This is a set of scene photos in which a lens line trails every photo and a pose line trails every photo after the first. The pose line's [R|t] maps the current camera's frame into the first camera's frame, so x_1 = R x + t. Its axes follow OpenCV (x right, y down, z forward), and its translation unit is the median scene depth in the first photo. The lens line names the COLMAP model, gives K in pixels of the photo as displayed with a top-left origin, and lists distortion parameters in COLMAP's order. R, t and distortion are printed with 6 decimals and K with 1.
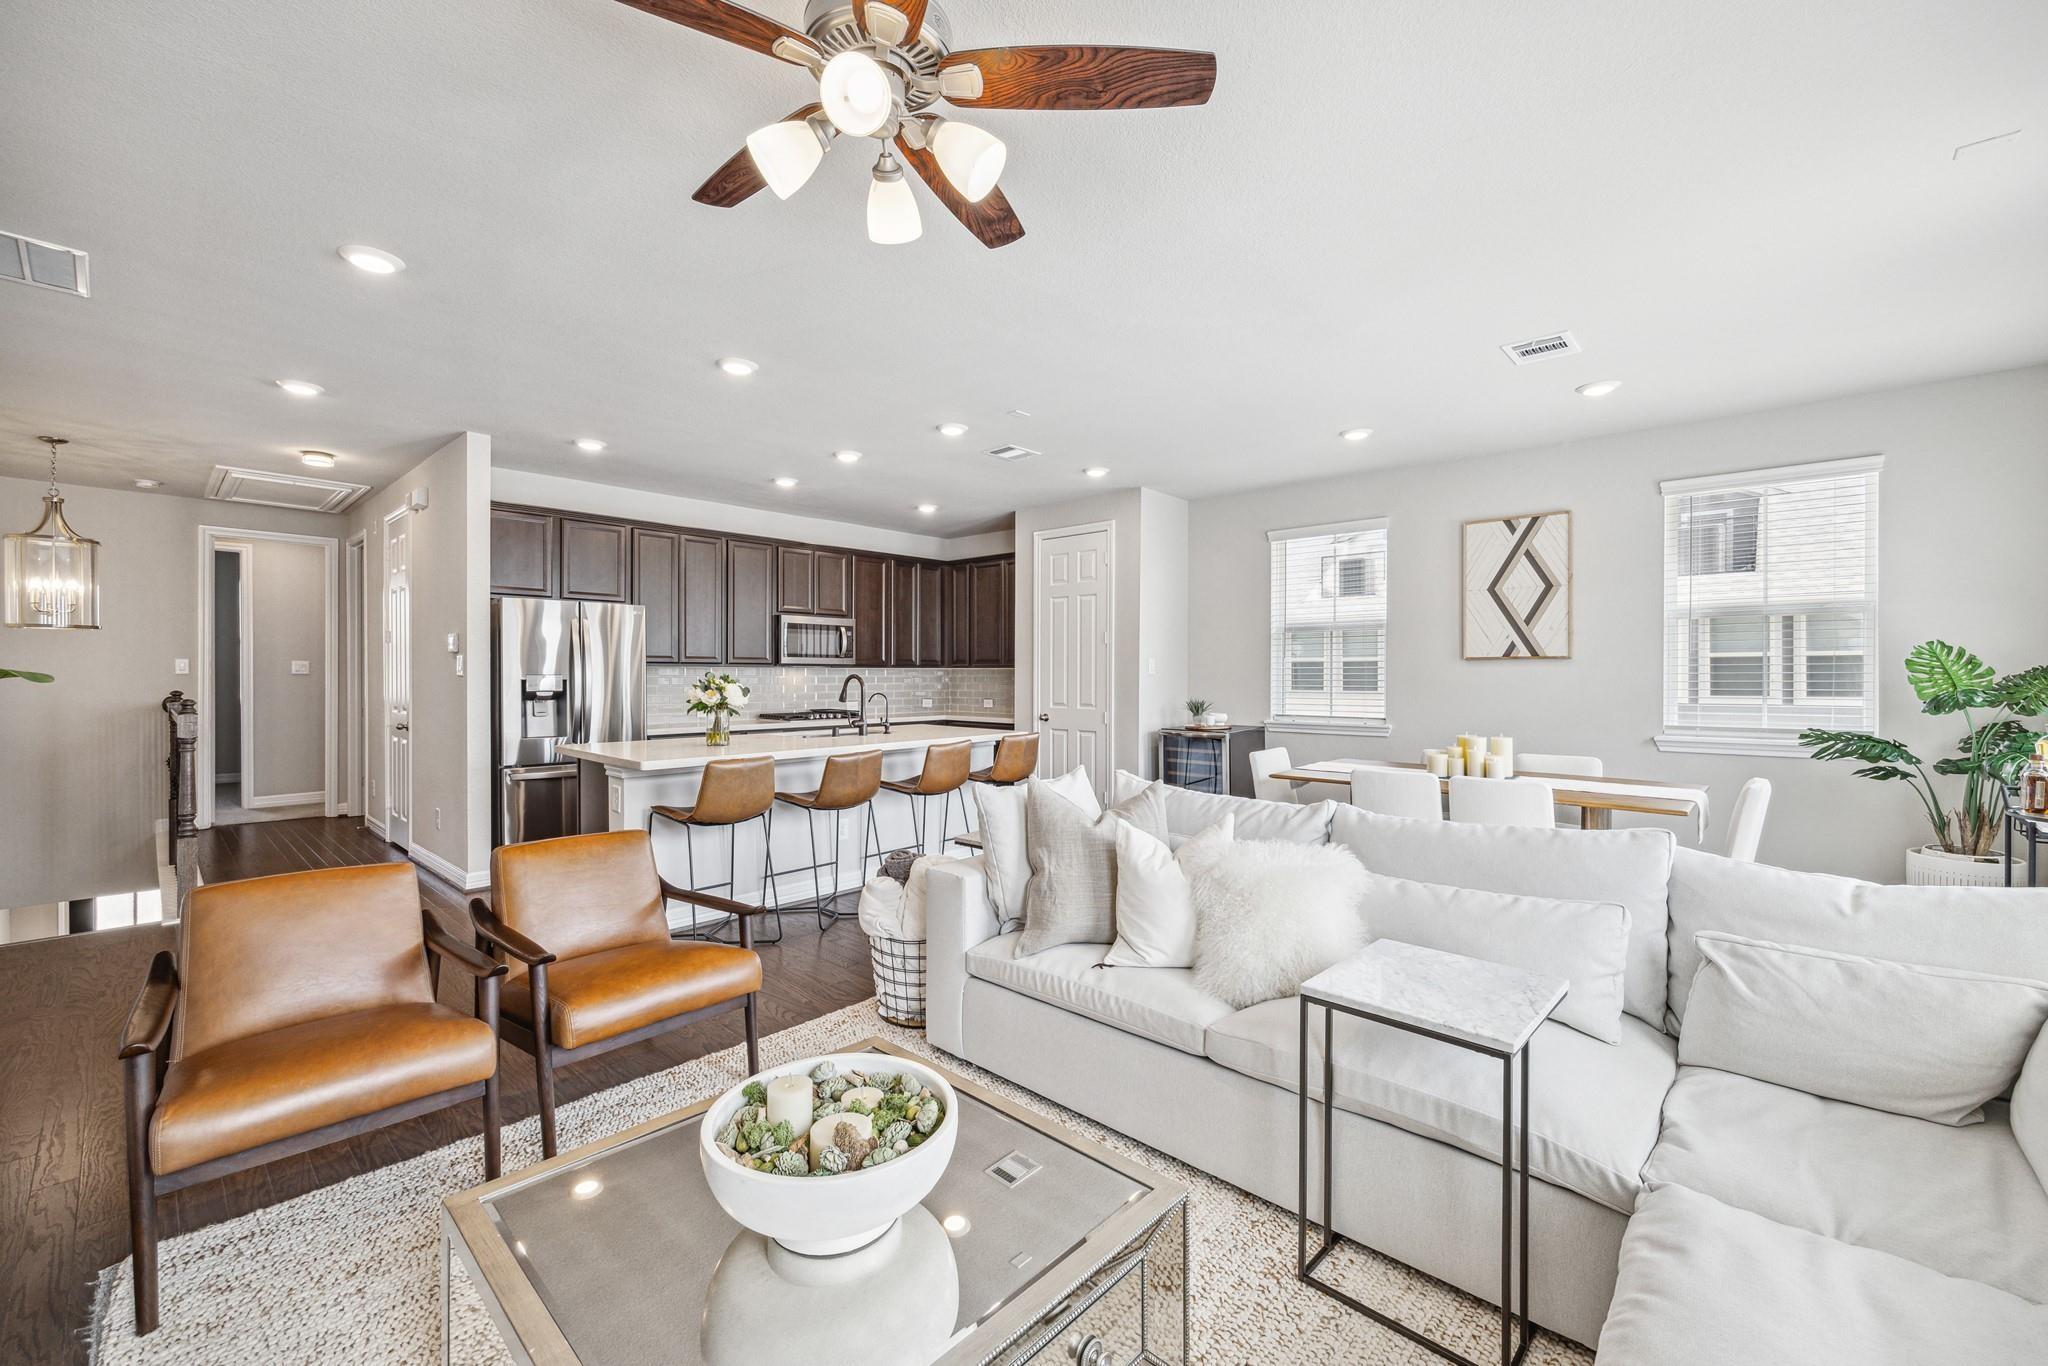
lens RADIAL K [[846.4, 0, 1019.5], [0, 846.4, 686.2], [0, 0, 1]] dist [-0.000221, 0.000258]
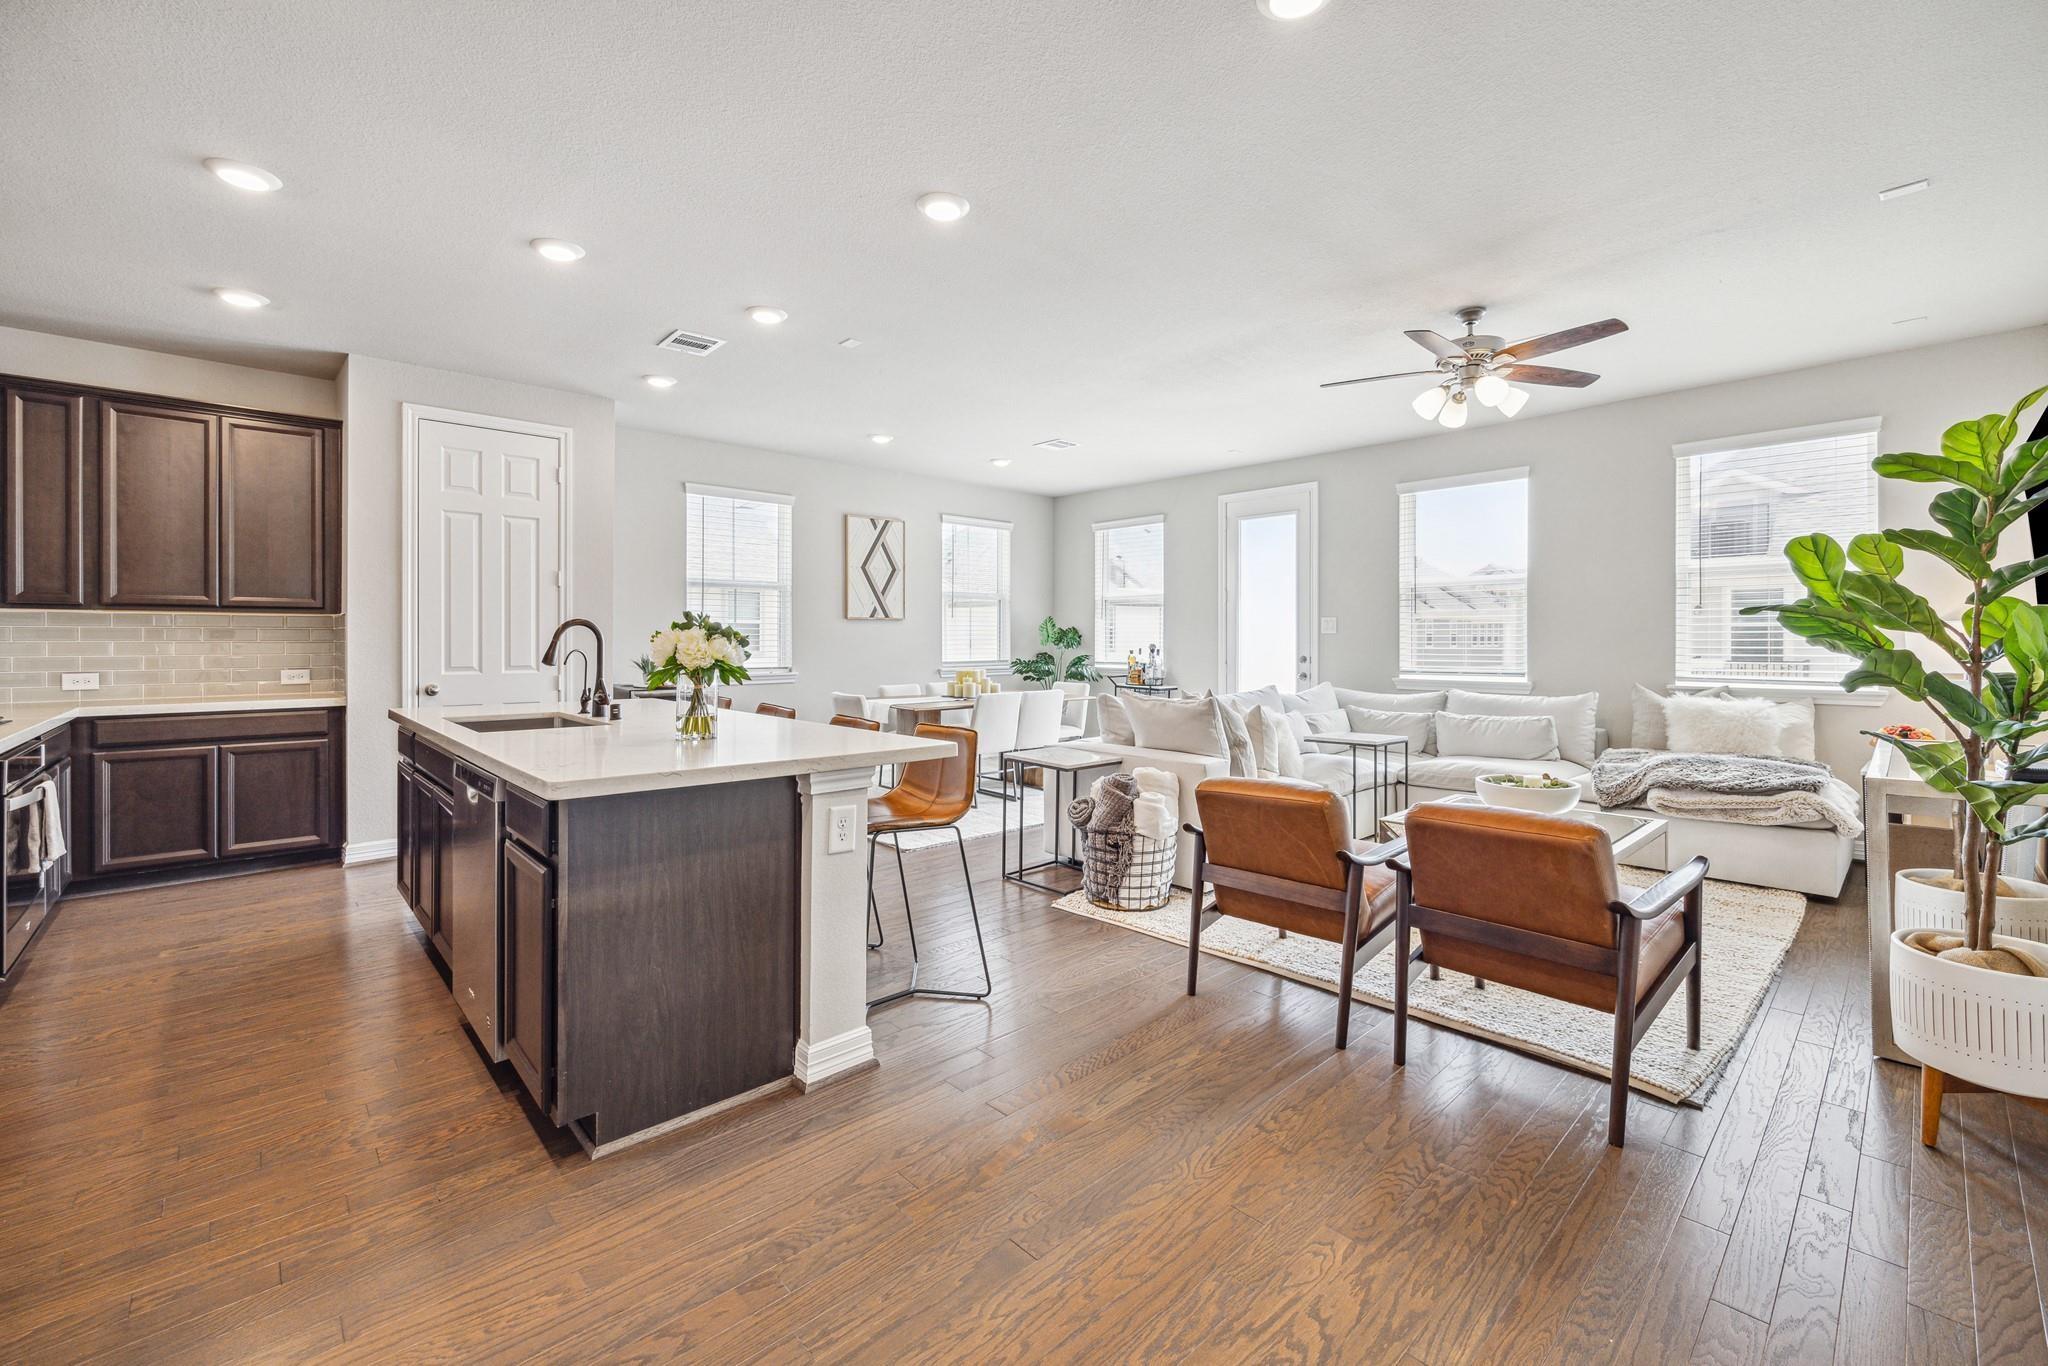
lens RADIAL K [[838.1, 0, 1014.5], [0, 838.1, 643.4], [0, 0, 1]] dist [-0.001846, -0.000039]
pose [[0.077417, -0.006913, 0.996975, -0.758064], [0.013770, 0.999888, 0.005864, 0.002564], [-0.996904, 0.013275, 0.077503, 0.649778]]
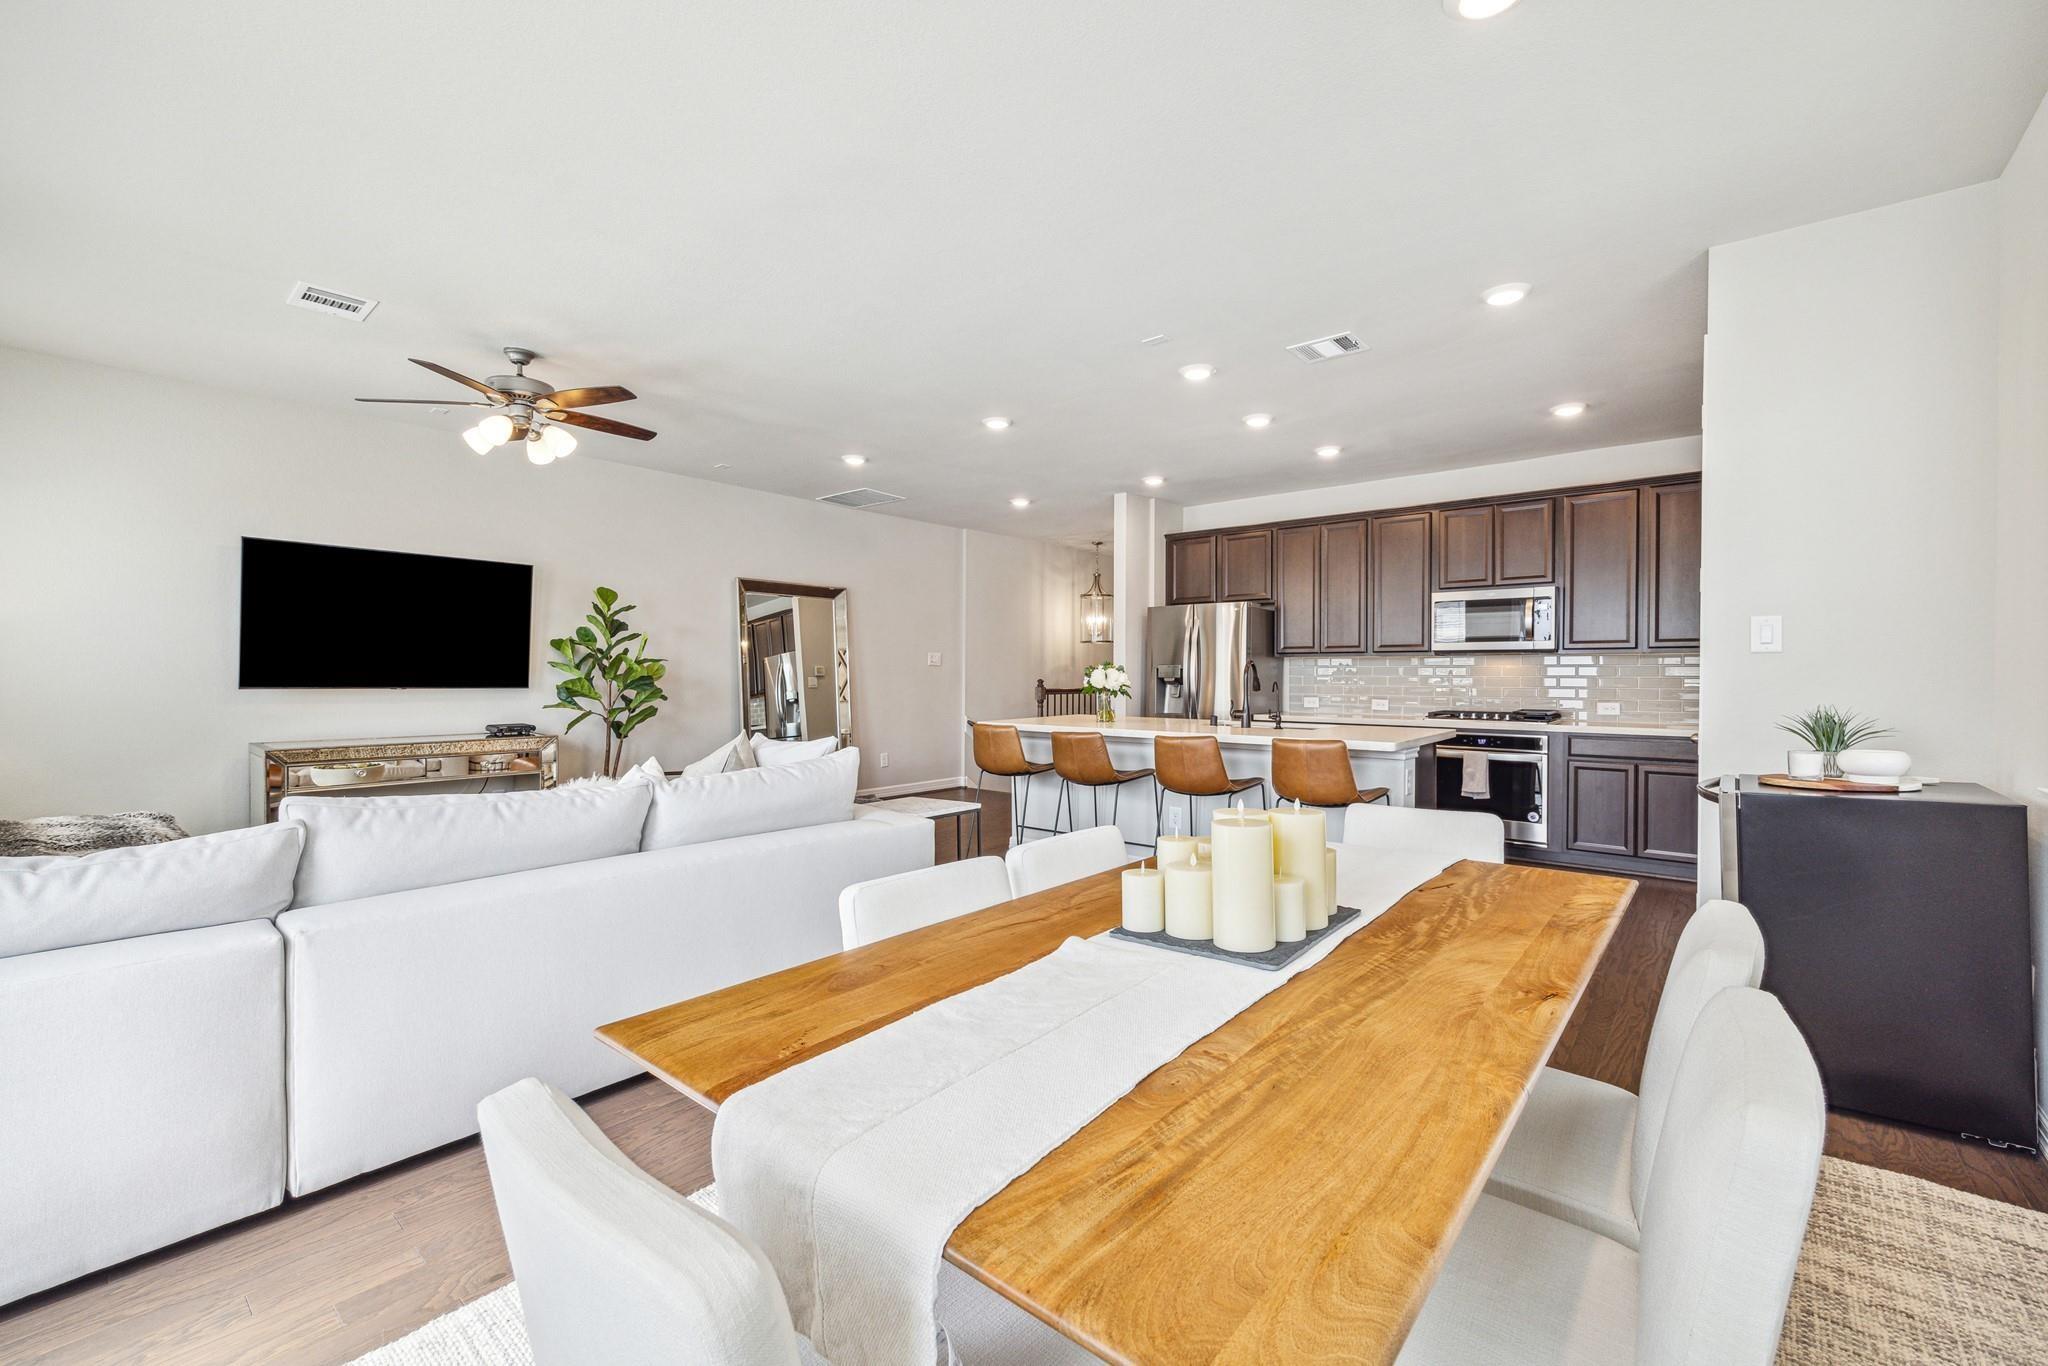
lens RADIAL K [[846.4, 0, 1019.5], [0, 846.4, 686.2], [0, 0, 1]] dist [-0.000221, 0.000258]
pose [[0.050689, 0.011772, -0.998645, 0.691262], [-0.015547, 0.999819, 0.010997, 0.006407], [0.998593, 0.014968, 0.050863, 0.712407]]
